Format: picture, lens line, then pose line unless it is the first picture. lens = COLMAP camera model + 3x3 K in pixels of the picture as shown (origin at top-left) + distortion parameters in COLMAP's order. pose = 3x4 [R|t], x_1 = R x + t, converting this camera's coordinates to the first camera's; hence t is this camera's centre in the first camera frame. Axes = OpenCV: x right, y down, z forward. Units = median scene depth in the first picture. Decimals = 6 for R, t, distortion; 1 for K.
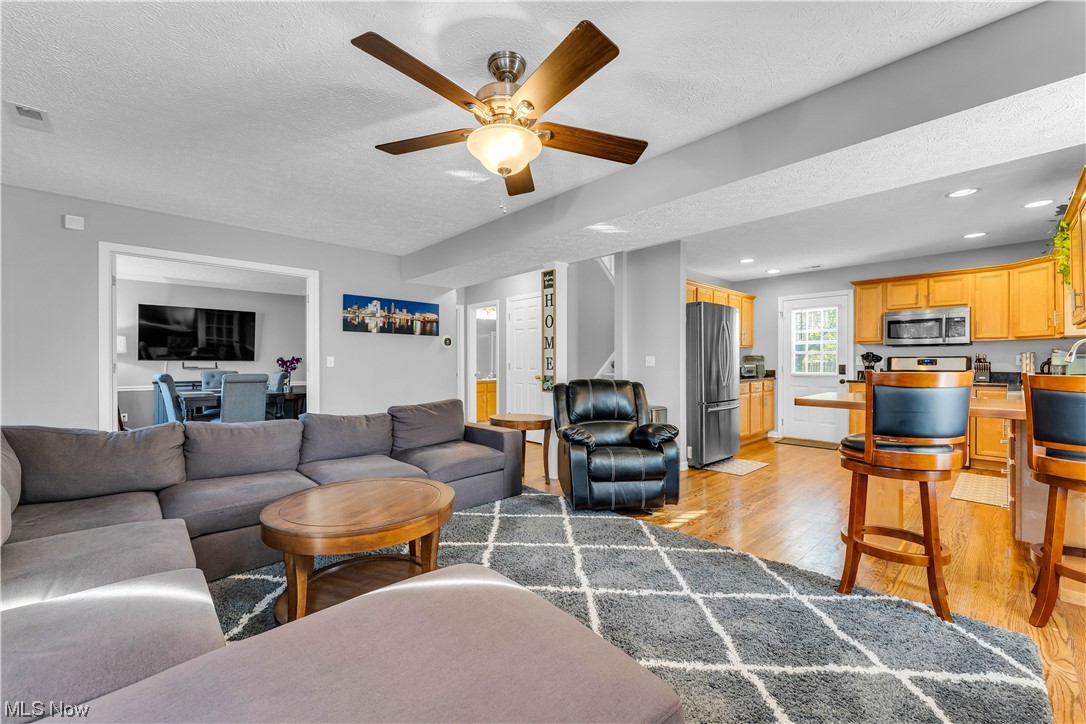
lens RADIAL K [[438.0, 0, 541.3], [0, 438.0, 364.8], [0, 0, 1]] dist [-0.000140, 0.000841]
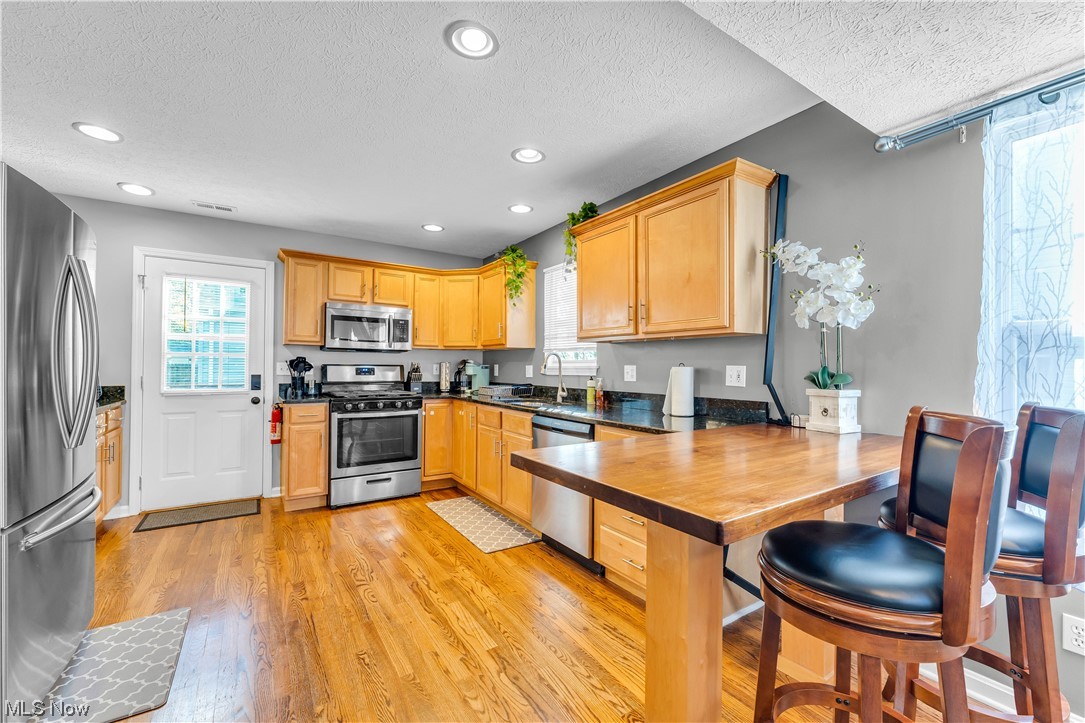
lens RADIAL K [[437.6, 0, 545.9], [0, 437.6, 364.2], [0, 0, 1]] dist [-0.000140, 0.000841]
pose [[0.164956, 0.009493, 0.986255, 0.147260], [-0.002786, 0.999954, -0.009159, -0.013851], [-0.986297, -0.001237, 0.164975, 0.573754]]
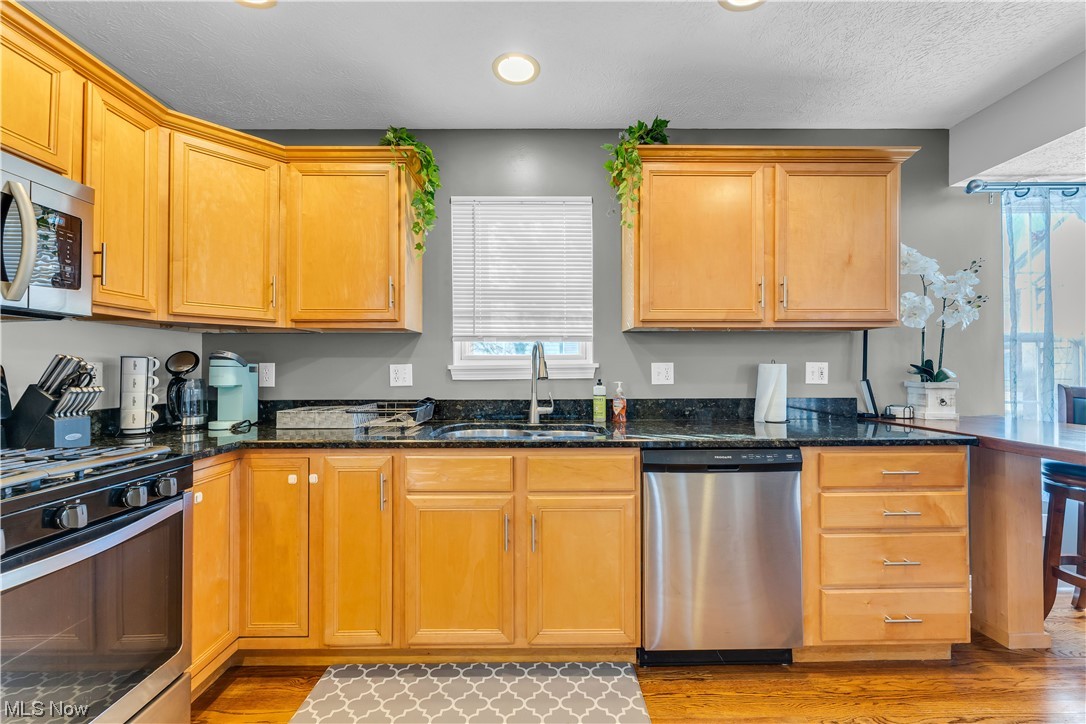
lens RADIAL K [[438.0, 0, 542.9], [0, 438.0, 365.1], [0, 0, 1]] dist [-0.000140, 0.000841]
pose [[-0.734970, 0.011712, 0.677998, 0.560831], [0.008942, 0.999931, -0.007580, -0.013405], [-0.678041, 0.000492, -0.735024, 0.986165]]
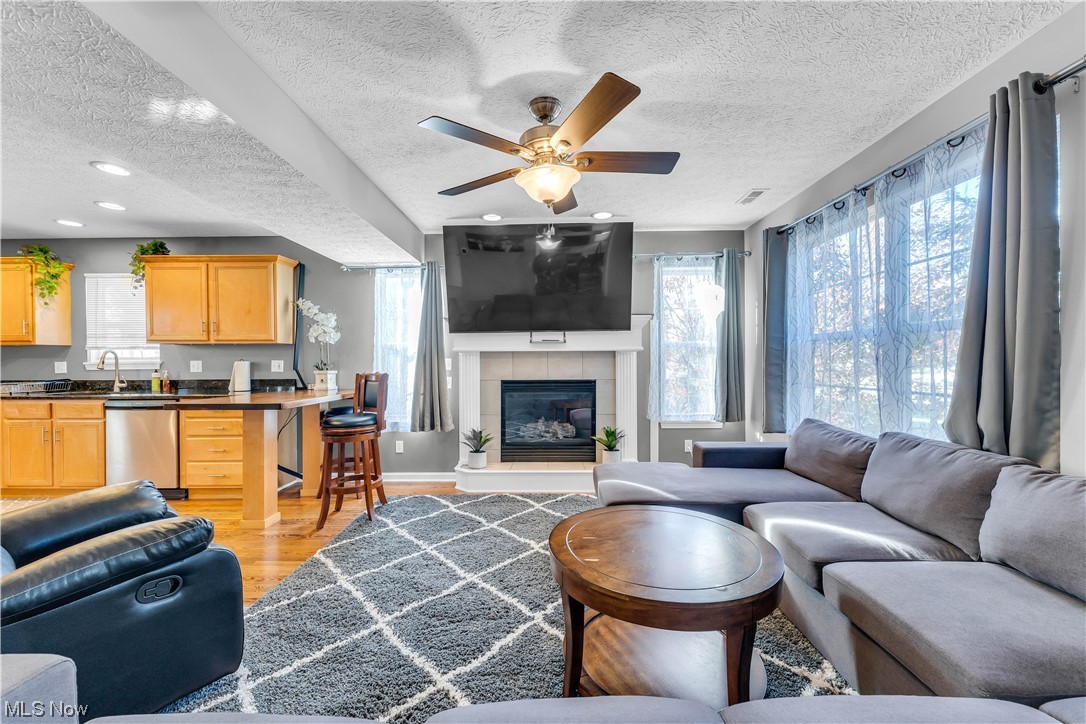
lens RADIAL K [[438.0, 0, 543.7], [0, 438.0, 362.9], [0, 0, 1]] dist [-0.000140, 0.000841]
pose [[-0.720627, 0.005636, 0.693300, -0.333247], [0.010495, 0.999941, 0.002779, -0.009137], [-0.693243, 0.009279, -0.720644, 0.709003]]
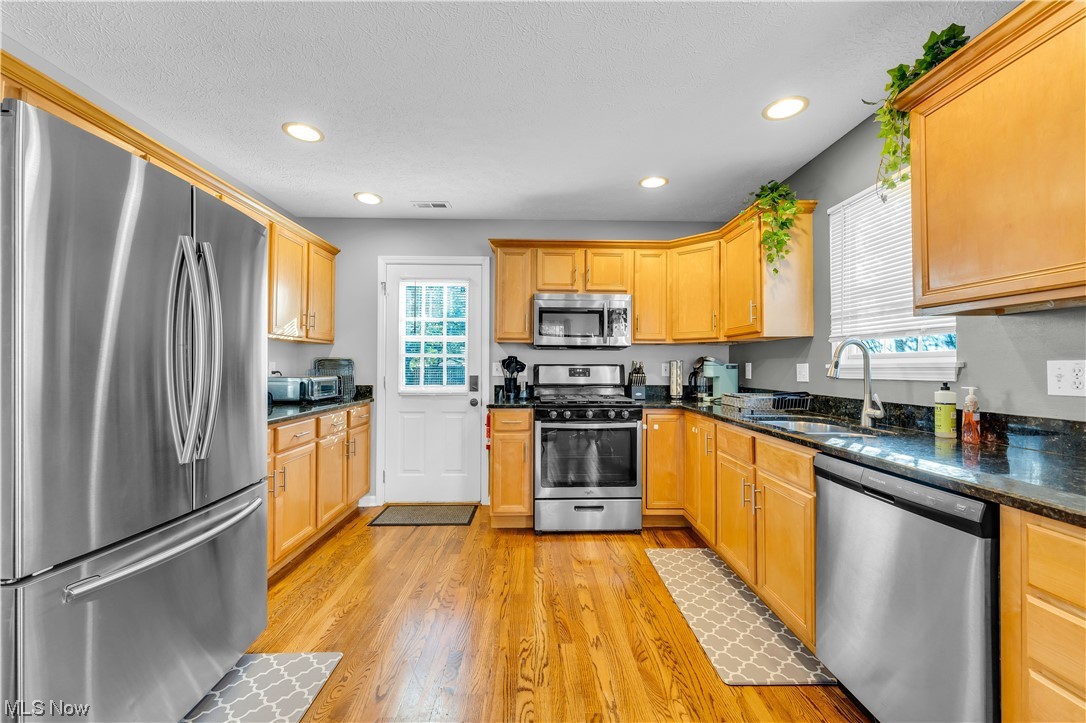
lens RADIAL K [[438.0, 0, 545.1], [0, 438.0, 361.9], [0, 0, 1]] dist [-0.000140, 0.000841]
pose [[0.663850, 0.011620, 0.747776, 0.351745], [-0.000170, 0.999882, -0.015386, -0.012626], [-0.747866, 0.010087, 0.663773, 0.622402]]
